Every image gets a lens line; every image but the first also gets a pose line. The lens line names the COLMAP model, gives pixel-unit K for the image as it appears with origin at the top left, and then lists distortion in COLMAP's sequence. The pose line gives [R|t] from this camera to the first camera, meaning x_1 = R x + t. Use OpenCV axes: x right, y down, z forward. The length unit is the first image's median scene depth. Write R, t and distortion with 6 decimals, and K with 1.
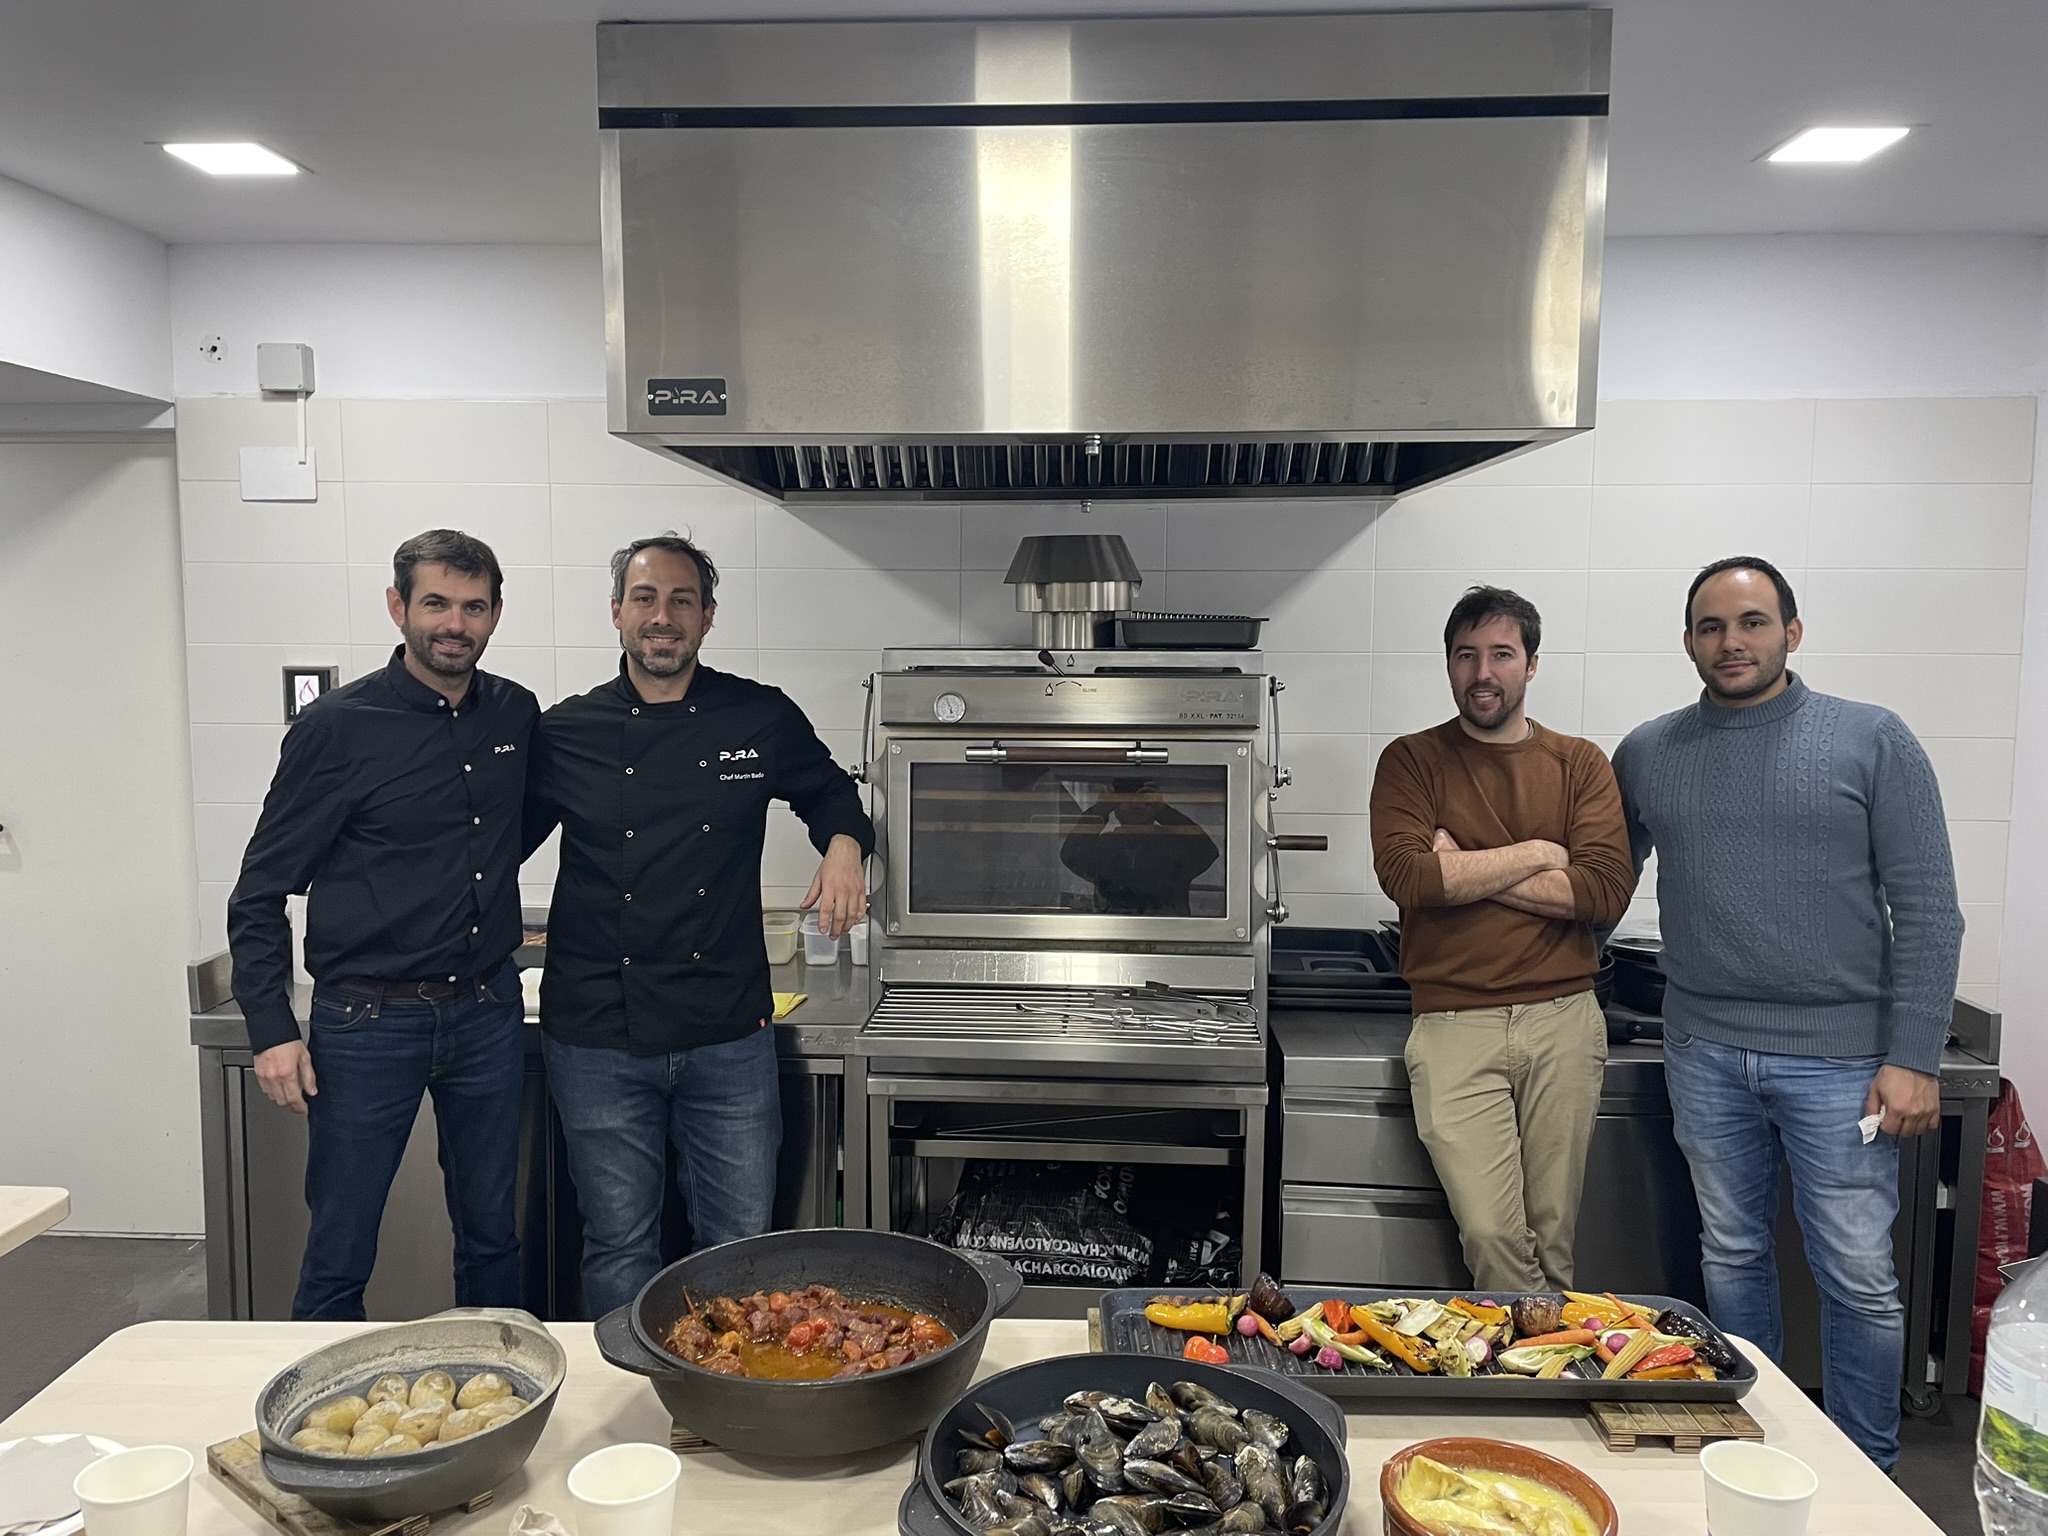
lens RADIAL K [[1547.1, 0, 1004.0], [0, 1547.1, 762.8], [0, 0, 1]] dist [0.072827, -0.088269]
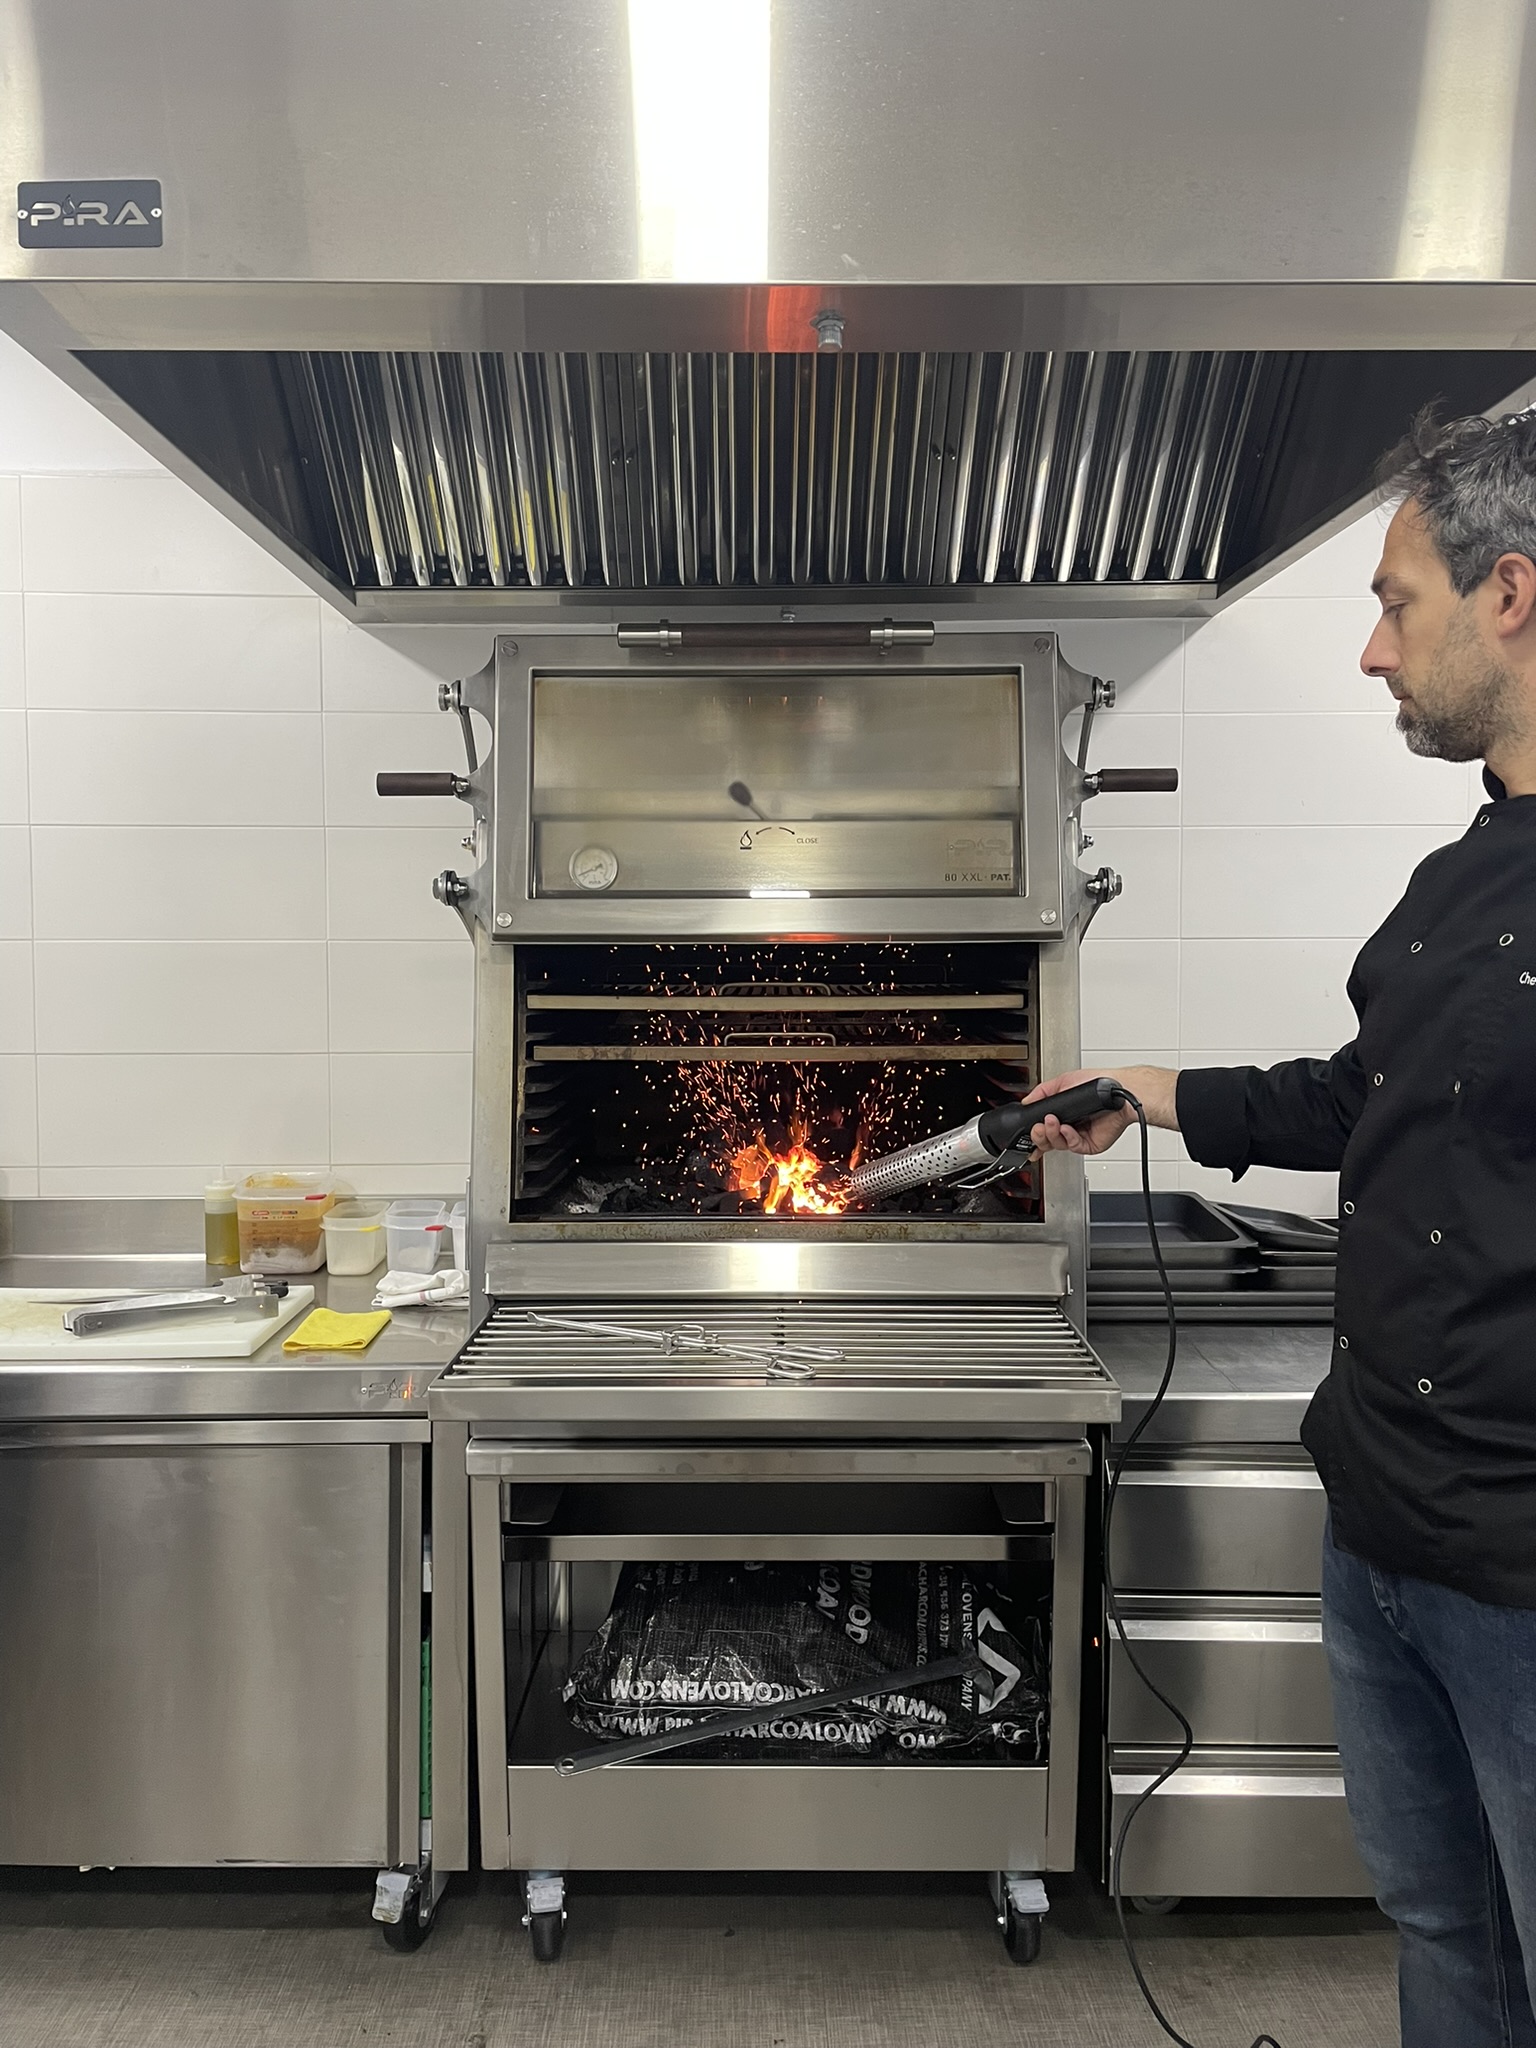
lens RADIAL K [[1547.1, 0, 760.8], [0, 1547.1, 1014.0], [0, 0, 1]] dist [0.072827, -0.088269]
pose [[0.998282, -0.008738, 0.057939, -0.002894], [0.011269, 0.998990, -0.043500, 0.051456], [-0.057501, 0.044078, 0.997372, 0.329500]]
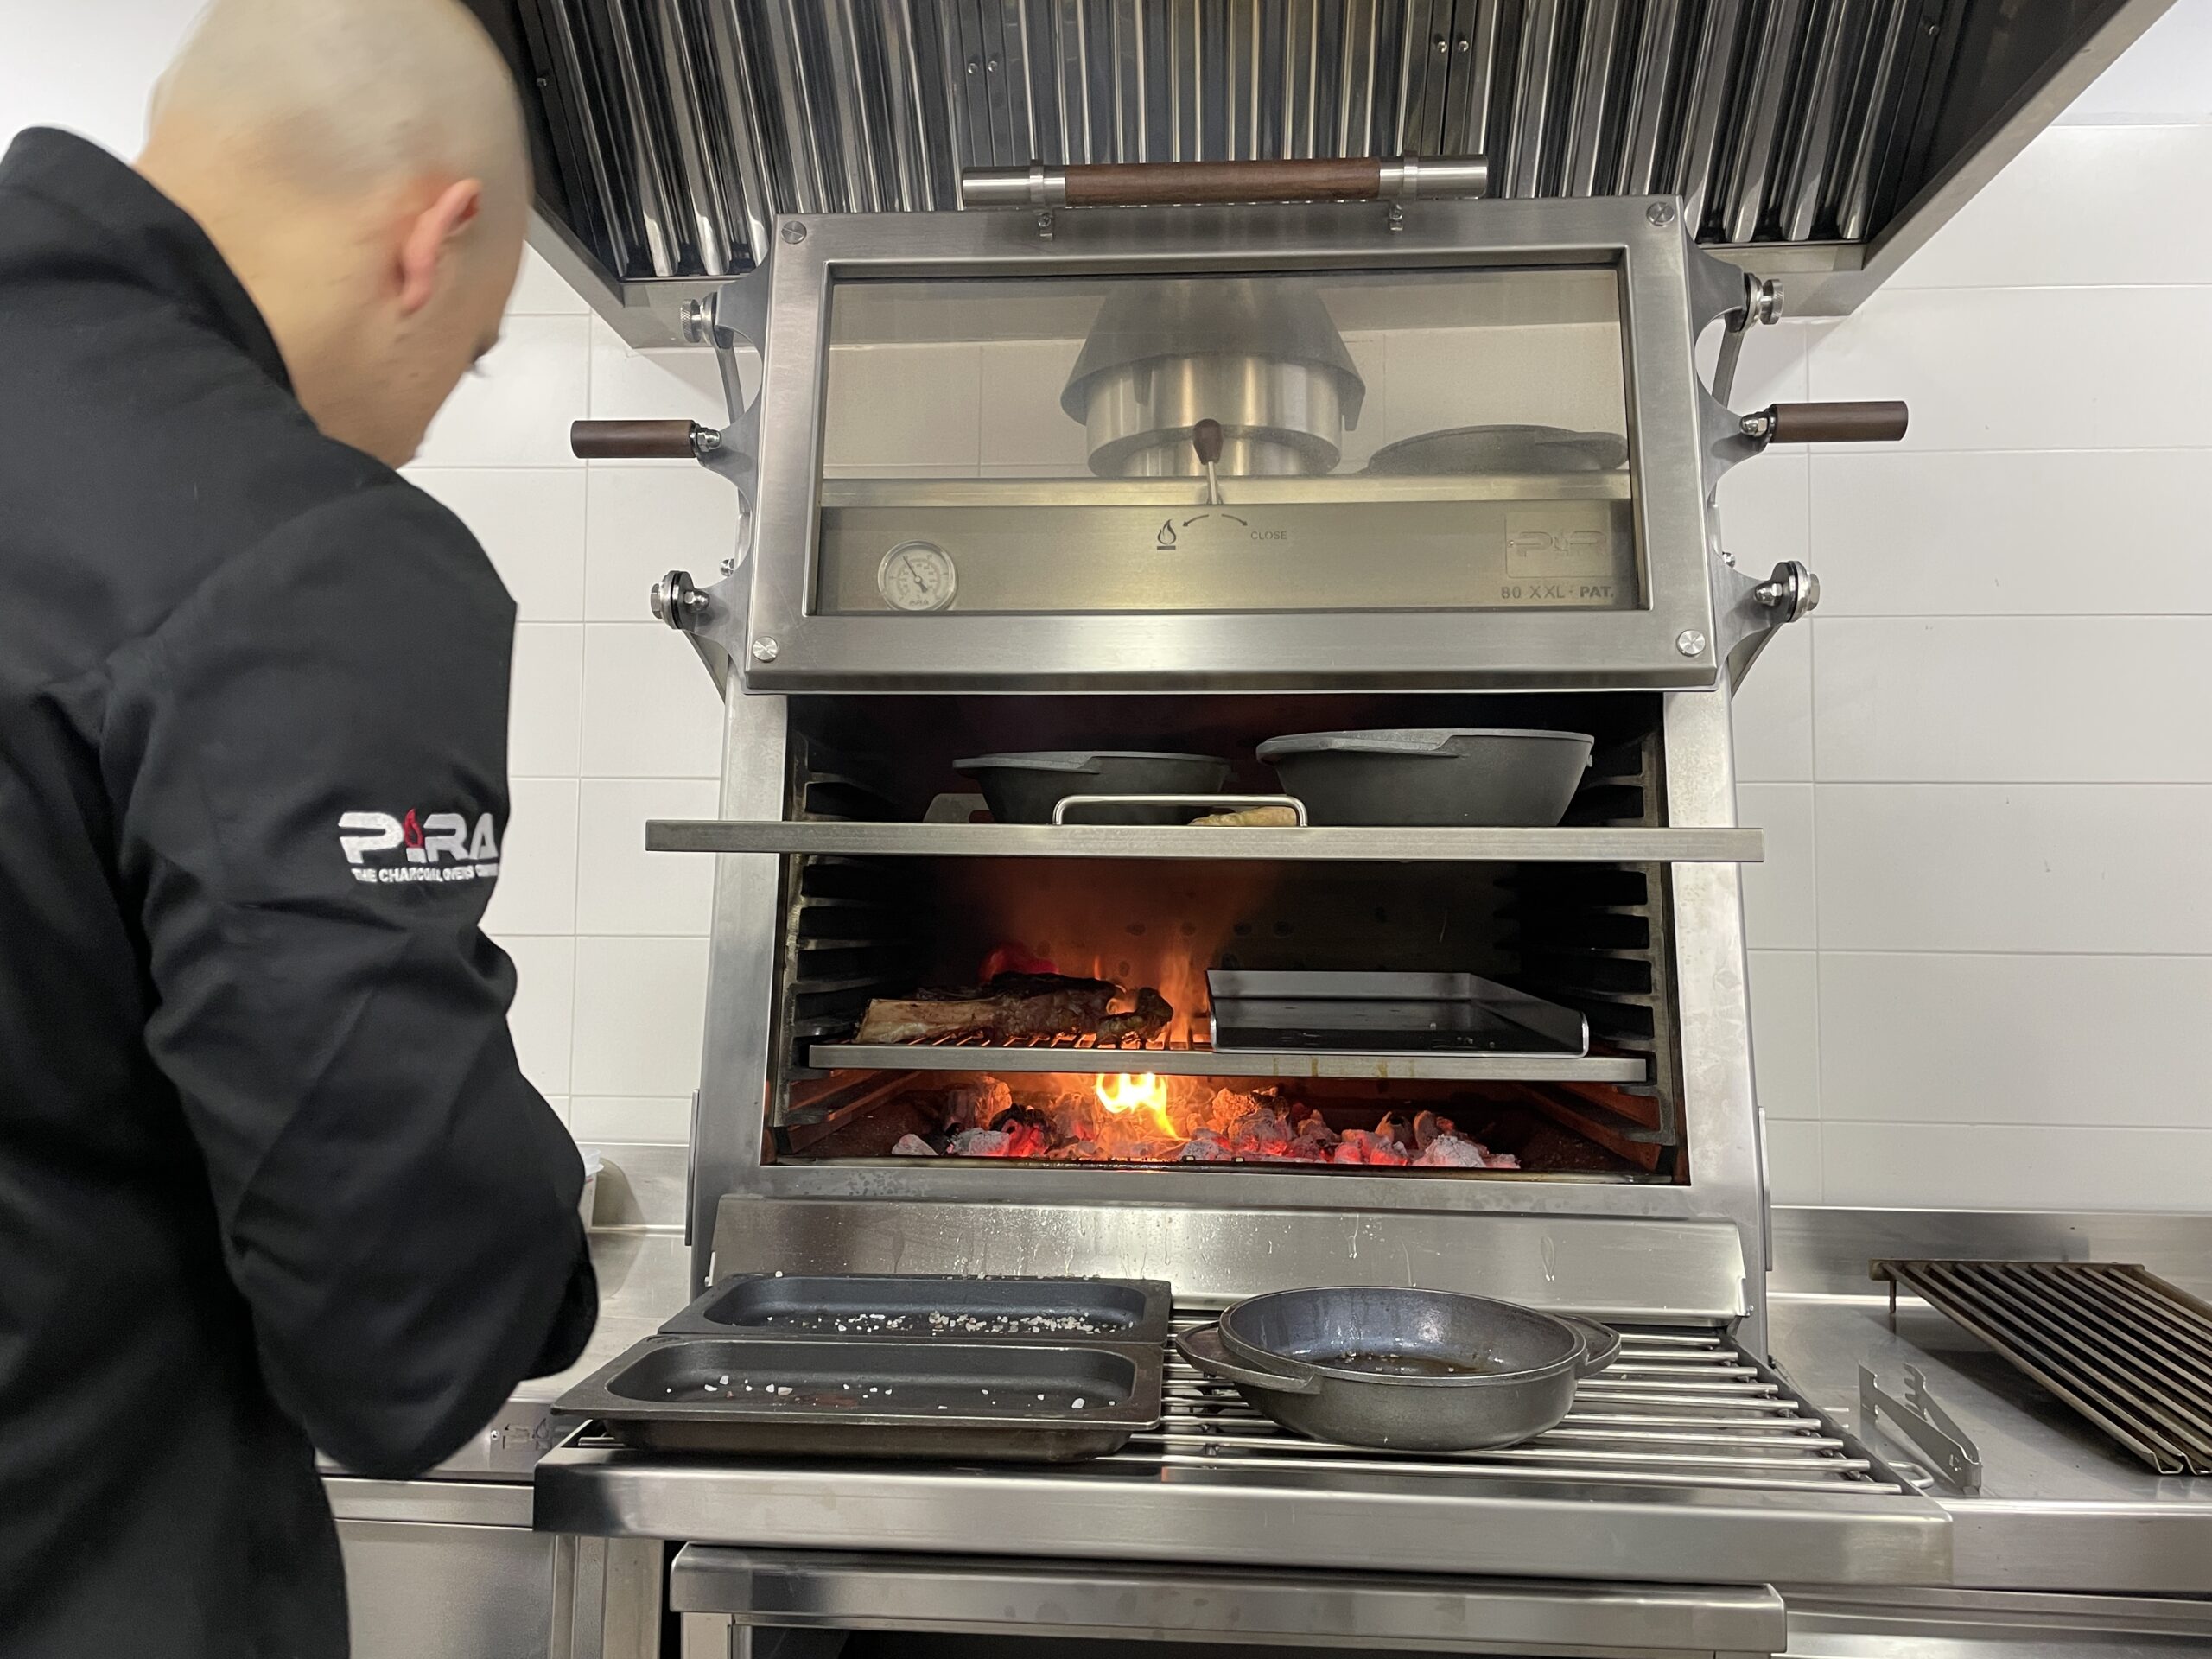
lens RADIAL K [[1670.9, 0, 1084.4], [0, 1670.9, 823.9], [0, 0, 1]] dist [0.072827, -0.088269]
pose [[0.999873, 0.008113, 0.013710, 0.002342], [-0.005895, 0.987940, -0.154725, 0.087725], [-0.014800, 0.154625, 0.987862, 0.551076]]
